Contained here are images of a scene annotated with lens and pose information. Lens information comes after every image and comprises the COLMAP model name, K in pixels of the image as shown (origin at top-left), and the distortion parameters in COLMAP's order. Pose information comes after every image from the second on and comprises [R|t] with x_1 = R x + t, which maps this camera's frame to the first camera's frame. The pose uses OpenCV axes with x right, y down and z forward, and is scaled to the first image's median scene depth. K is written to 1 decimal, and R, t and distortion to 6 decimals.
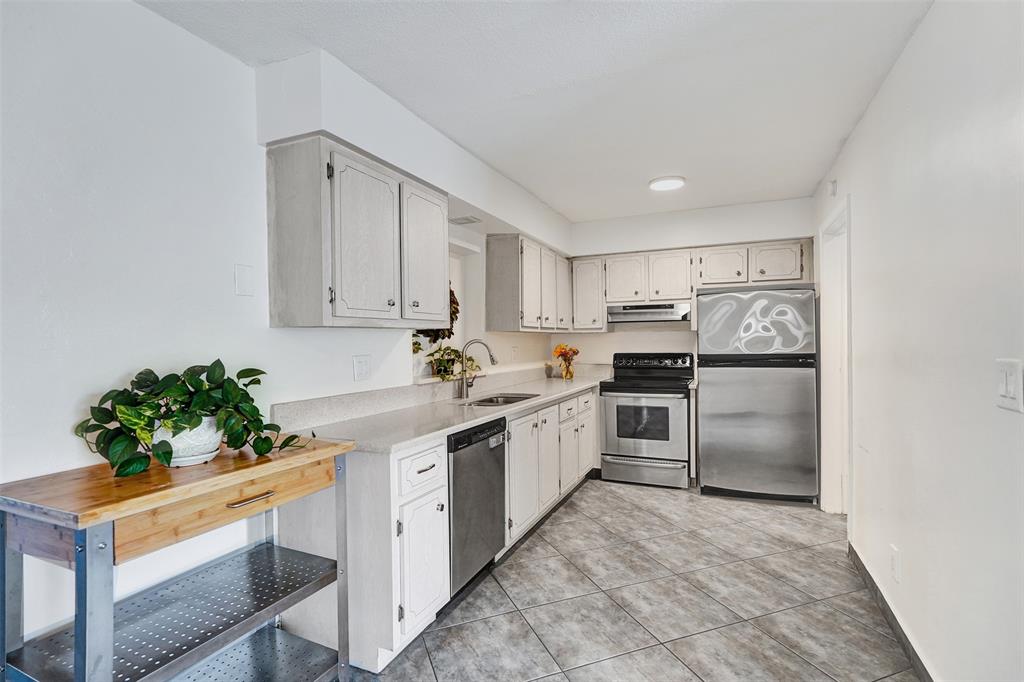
lens RADIAL K [[490.3, 0, 509.3], [0, 490.3, 338.9], [0, 0, 1]] dist [0.000226, 0.000146]
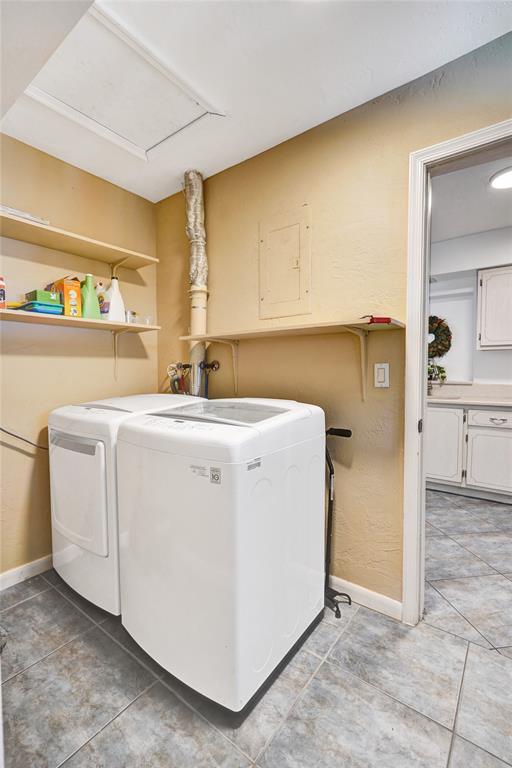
lens RADIAL K [[345.6, 0, 257.4], [0, 345.6, 388.4], [0, 0, 1]] dist [-0.000851, 0.000248]
pose [[-0.225754, 0.061166, -0.972262, 0.878083], [0.011423, 0.998125, 0.060141, 0.018915], [0.974117, 0.002471, -0.226030, 0.579330]]
